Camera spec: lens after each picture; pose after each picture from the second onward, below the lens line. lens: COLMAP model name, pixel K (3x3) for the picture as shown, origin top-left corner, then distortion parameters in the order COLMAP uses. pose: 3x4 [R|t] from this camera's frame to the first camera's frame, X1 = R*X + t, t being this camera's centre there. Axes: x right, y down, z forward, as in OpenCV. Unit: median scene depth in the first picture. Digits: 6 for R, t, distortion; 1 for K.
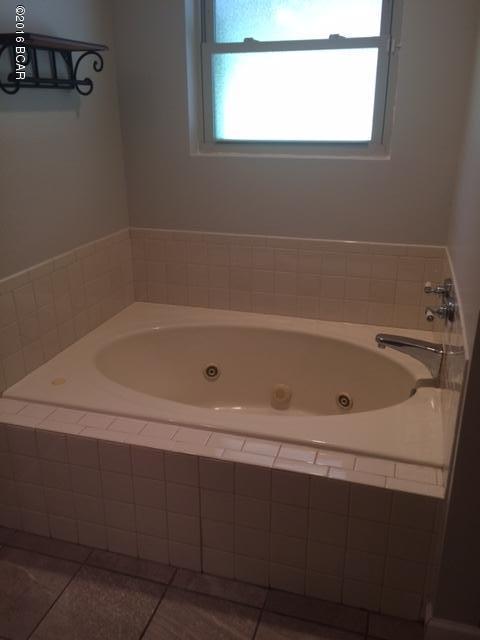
lens RADIAL K [[548.1, 0, 243.1], [0, 548.1, 319.0], [0, 0, 1]] dist [0.085248, -0.123752]
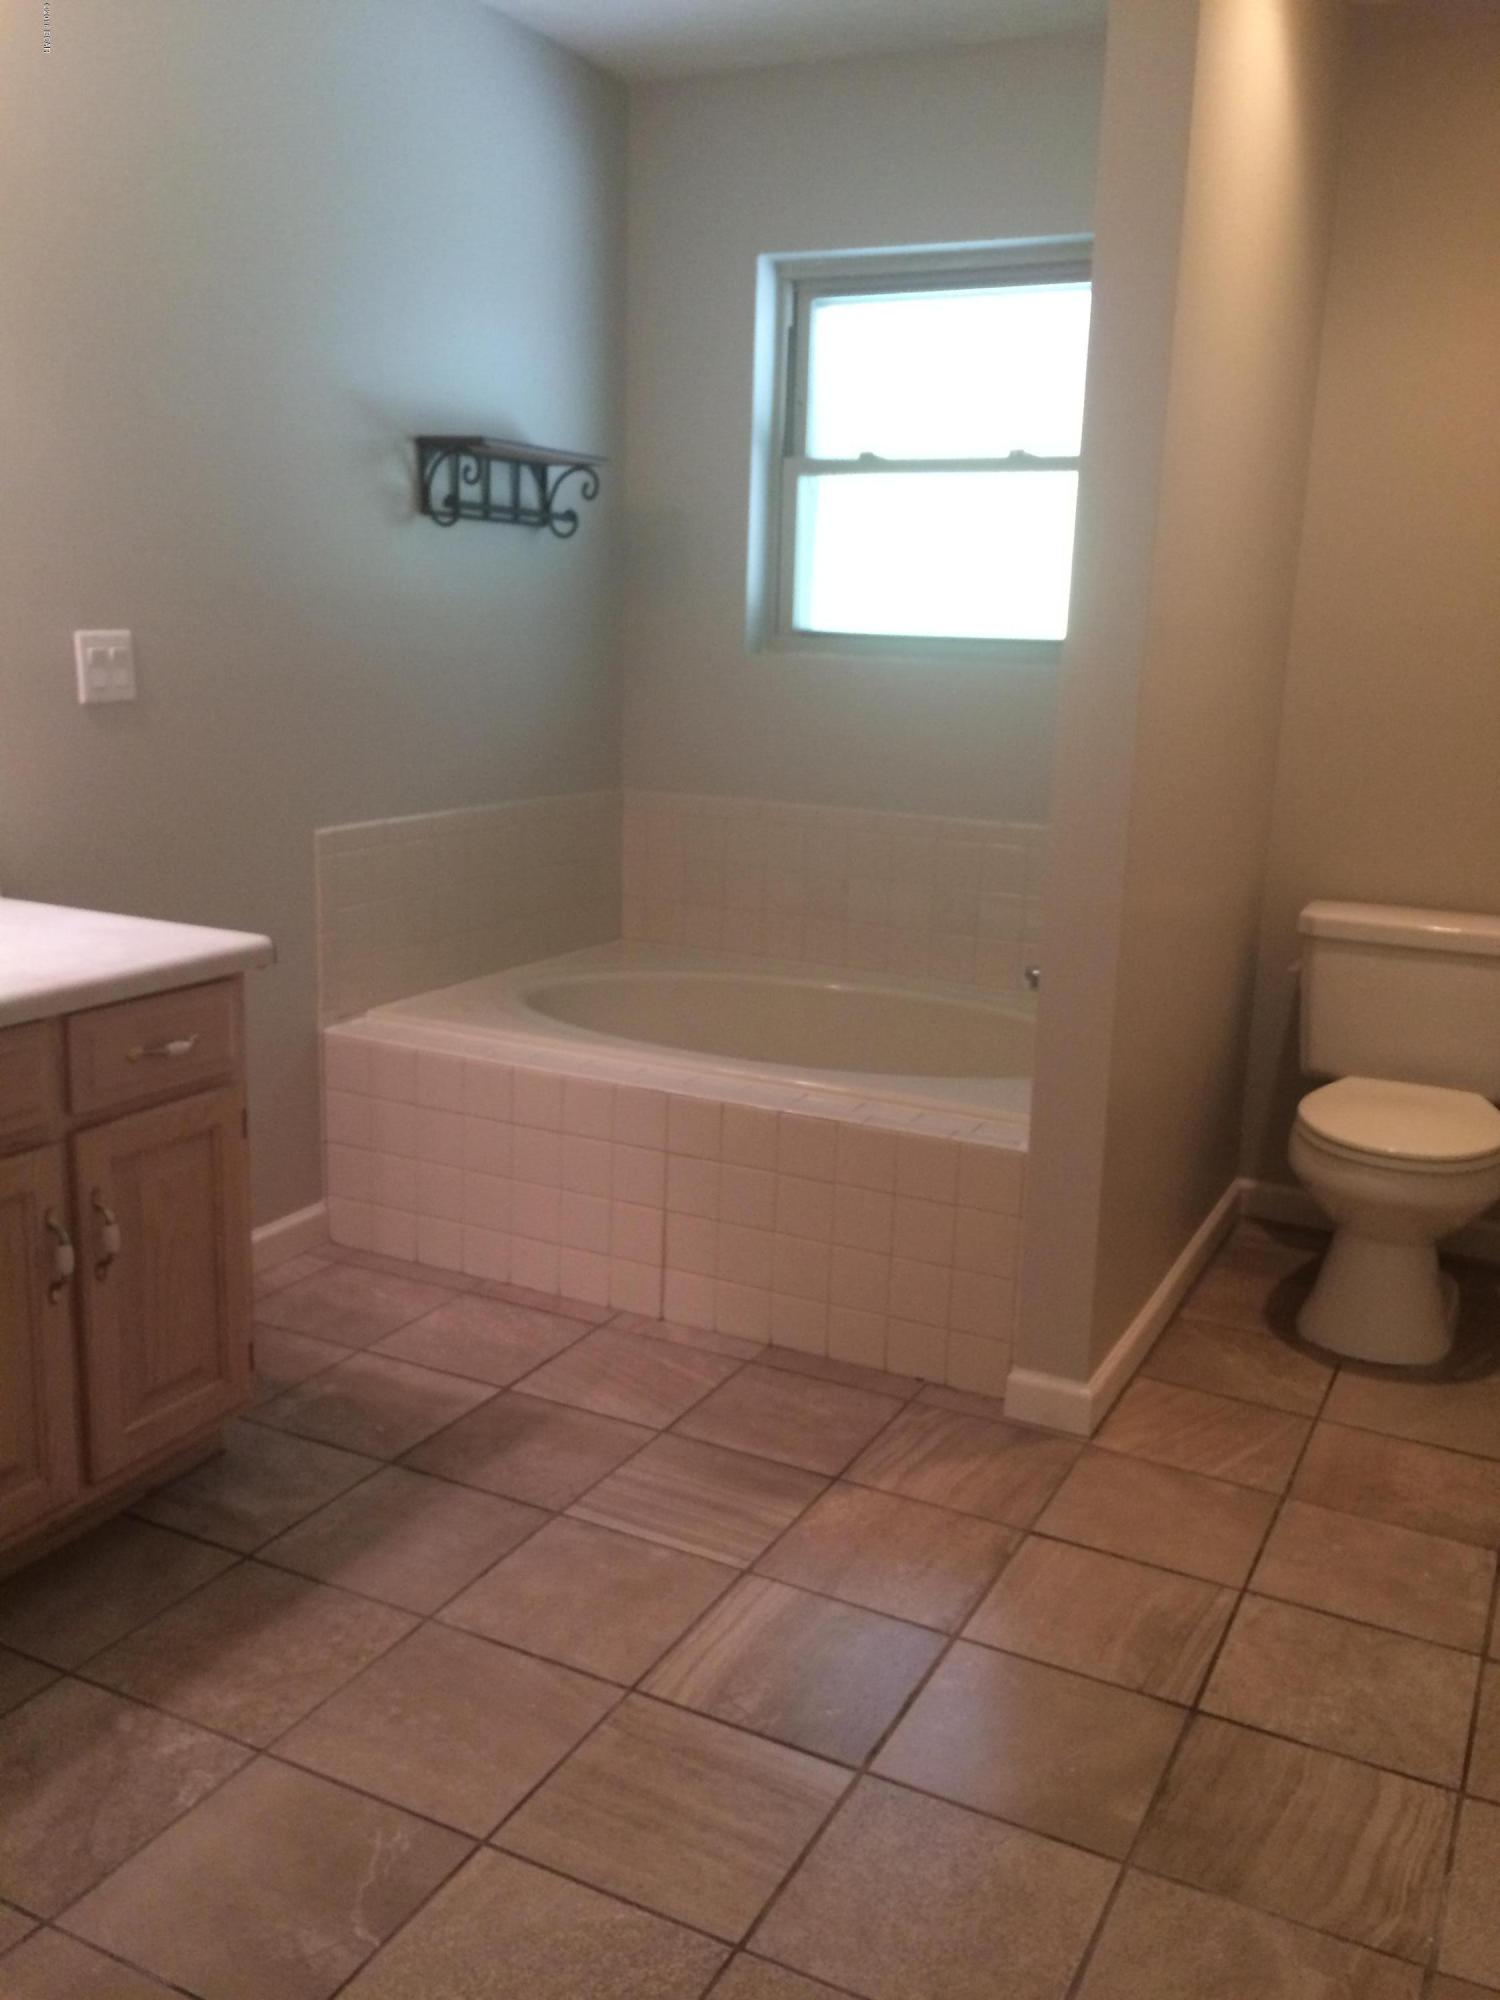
lens RADIAL K [[1712.8, 0, 754.7], [0, 1712.8, 1009.0], [0, 0, 1]] dist [0.085248, -0.123752]
pose [[0.984818, 0.072657, -0.157654, 0.234883], [-0.097008, 0.983496, -0.152726, 0.340016], [0.143956, 0.165701, 0.975613, -0.652108]]
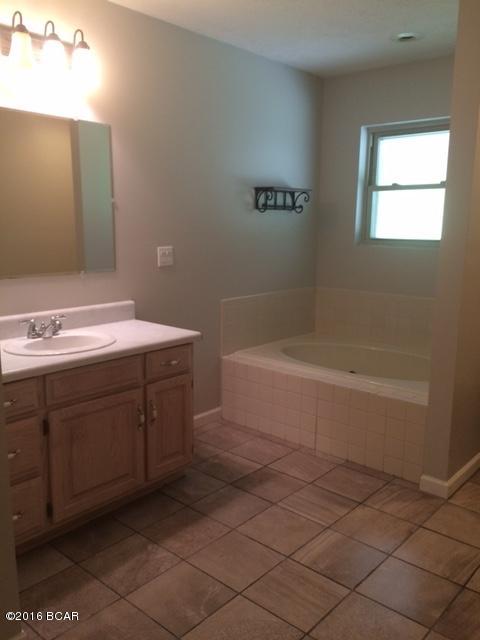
lens RADIAL K [[548.1, 0, 243.2], [0, 548.1, 321.7], [0, 0, 1]] dist [0.085248, -0.123752]
pose [[0.911338, 0.087416, -0.402270, 0.354725], [-0.166539, 0.971947, -0.166082, 0.325672], [0.376467, 0.218351, 0.900331, -0.741105]]
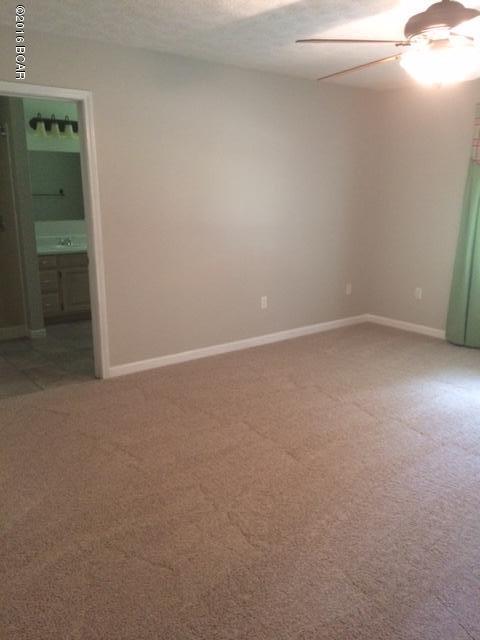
lens RADIAL K [[548.1, 0, 237.6], [0, 548.1, 321.2], [0, 0, 1]] dist [0.085248, -0.123752]
pose [[0.816673, 0.142142, -0.559321, 2.012188], [-0.223736, 0.971376, -0.079822, 0.667146], [0.531965, 0.190329, 0.825099, -1.729687]]
